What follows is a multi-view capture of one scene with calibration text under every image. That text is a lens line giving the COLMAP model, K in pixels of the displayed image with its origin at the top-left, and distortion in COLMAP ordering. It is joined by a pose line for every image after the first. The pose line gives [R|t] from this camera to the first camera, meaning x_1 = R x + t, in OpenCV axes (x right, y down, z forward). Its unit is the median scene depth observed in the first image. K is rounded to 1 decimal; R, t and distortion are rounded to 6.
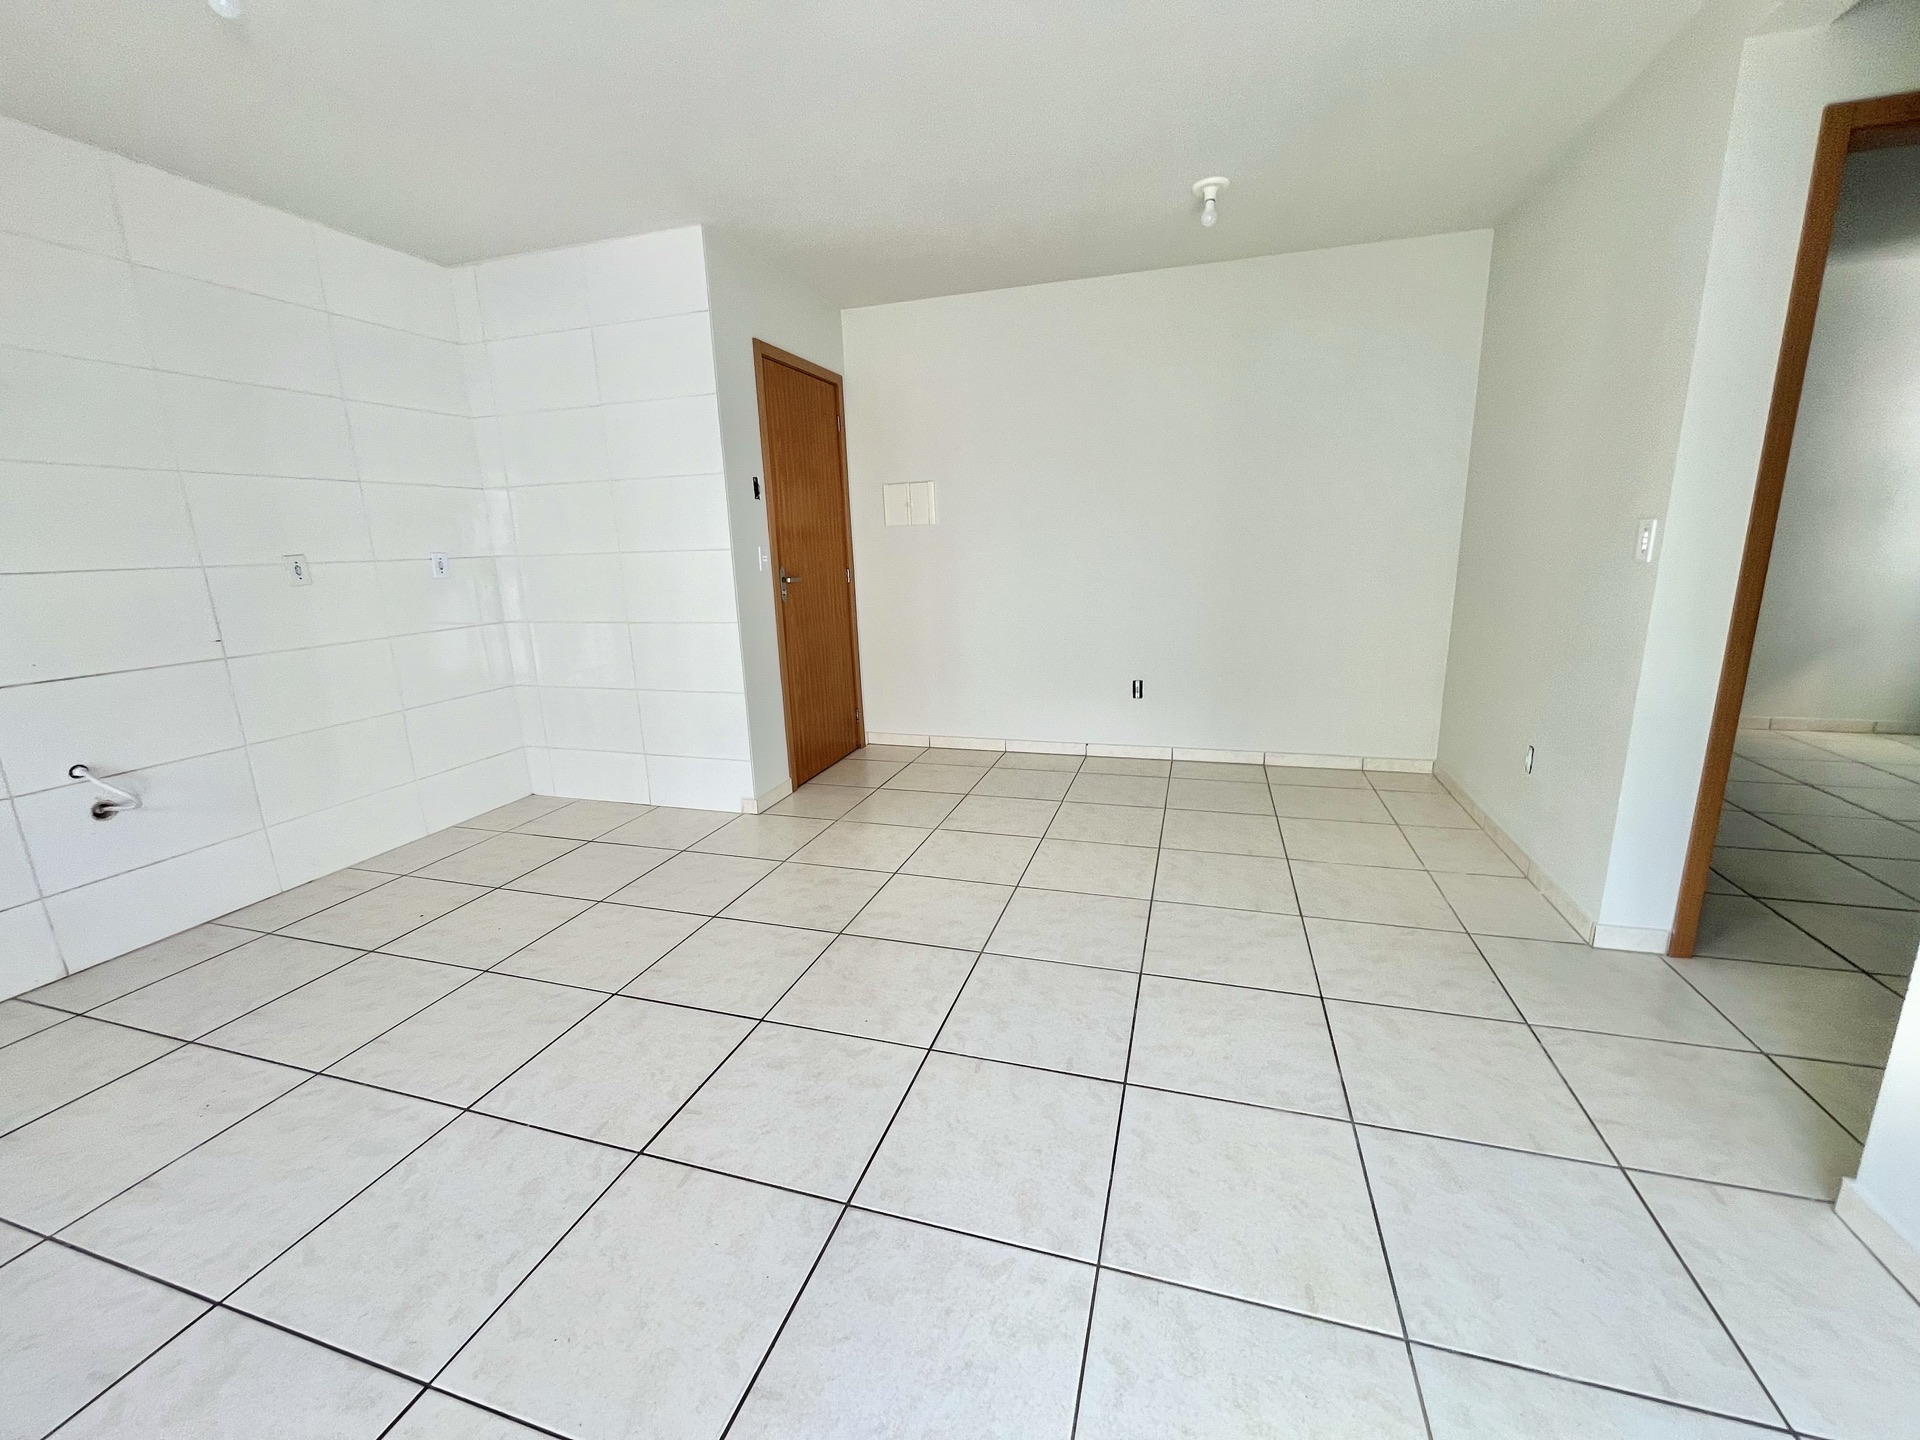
lens RADIAL K [[770.5, 0, 961.7], [0, 770.5, 796.5], [0, 0, 1]] dist [-0.000546, -0.000493]
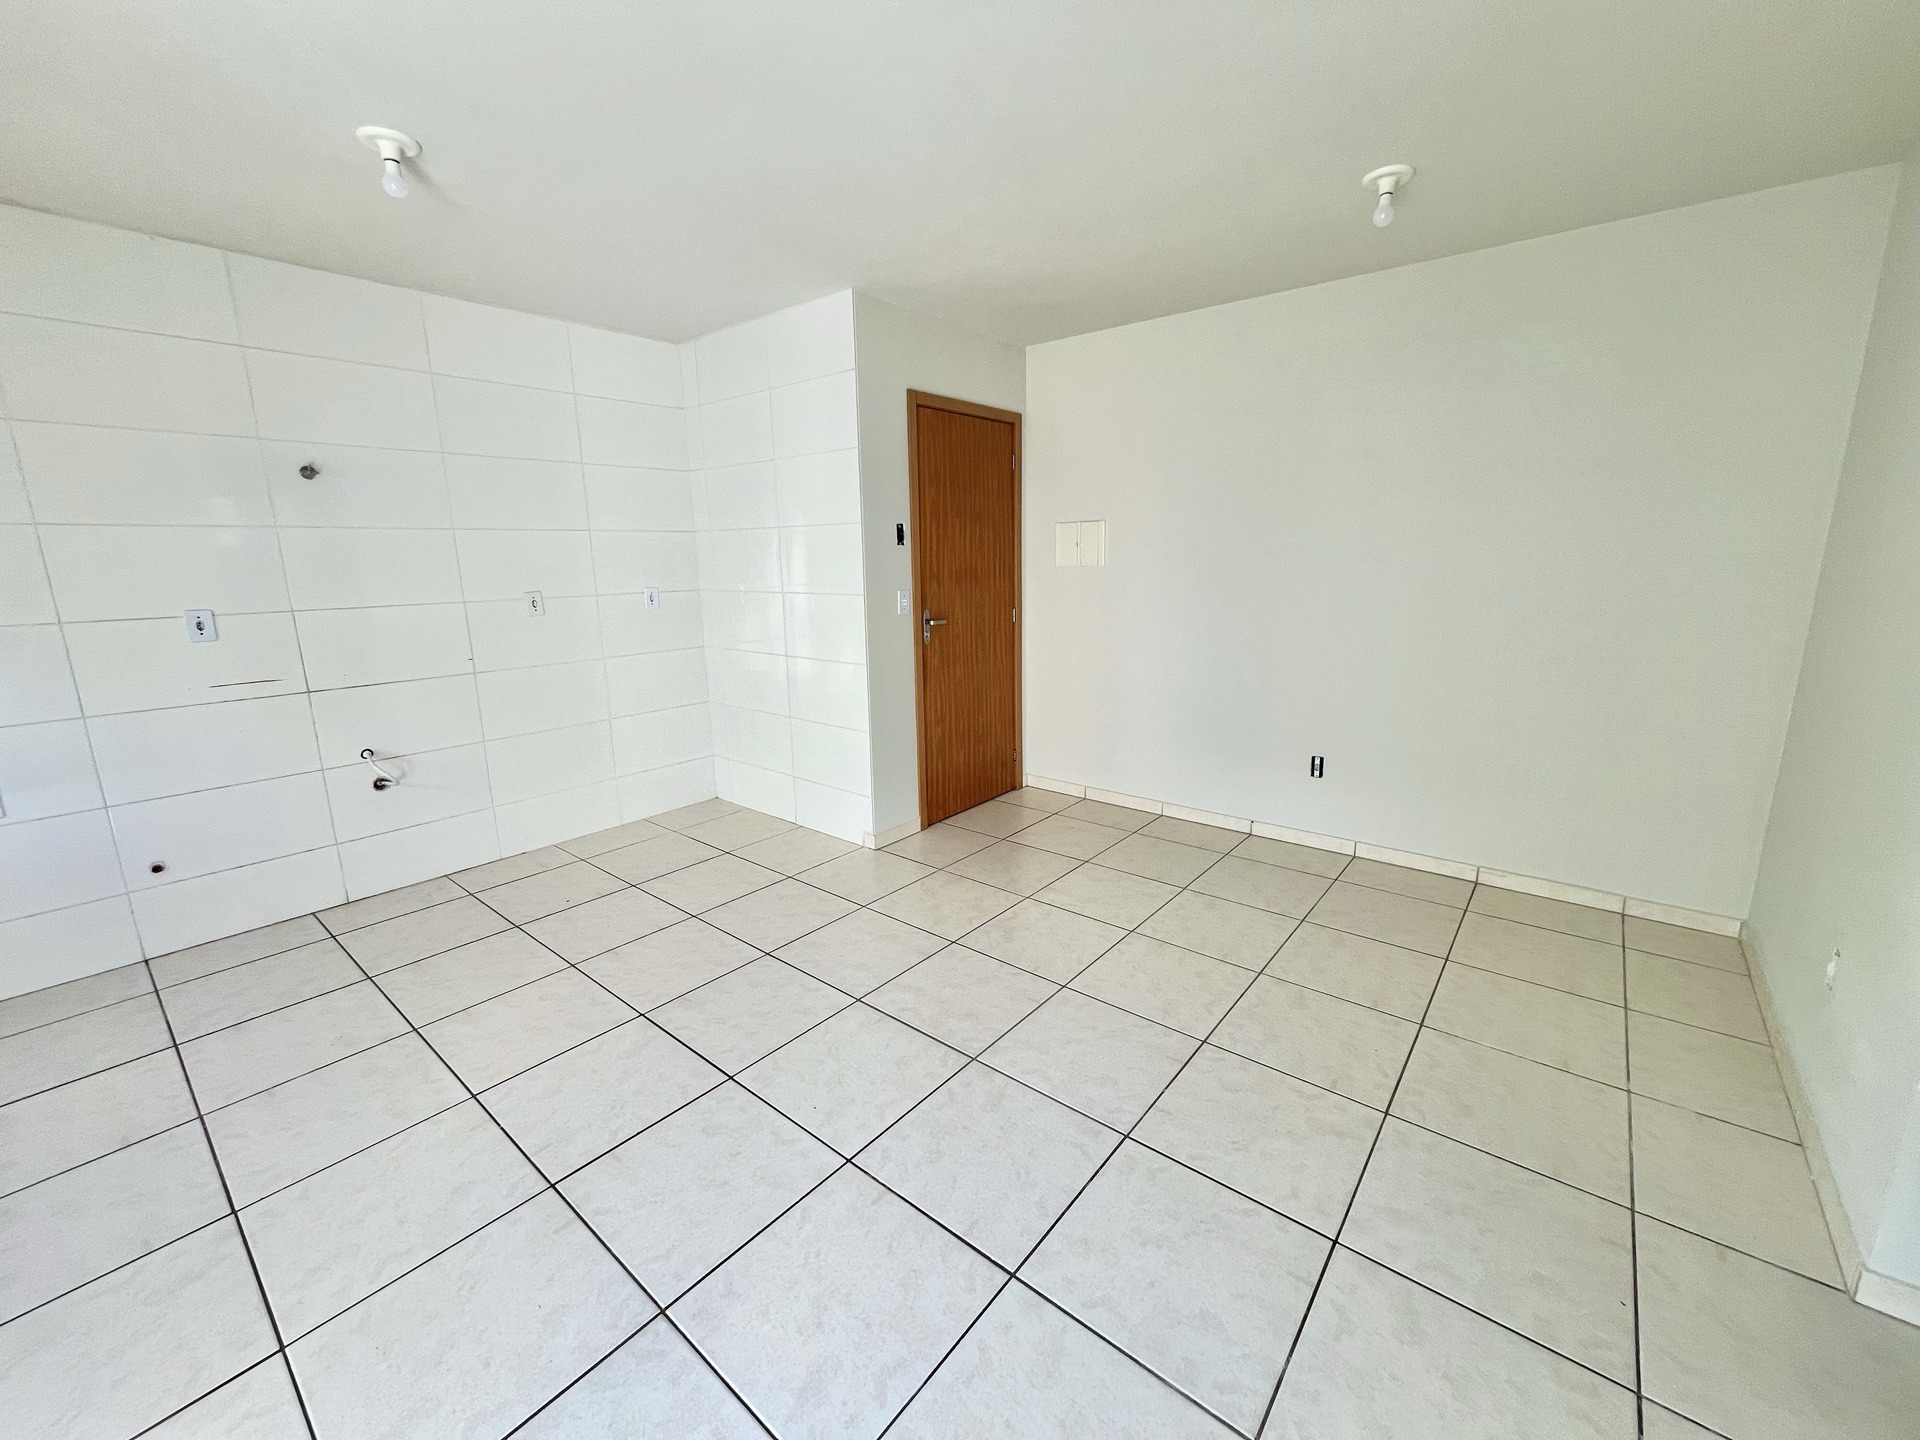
lens RADIAL K [[777.0, 0, 955.1], [0, 777.0, 793.0], [0, 0, 1]] dist [-0.002933, -0.000350]
pose [[0.922319, 0.127022, -0.364957, 0.206272], [-0.131377, 0.991247, 0.012983, -0.081752], [0.363412, 0.035973, 0.930934, 0.083495]]
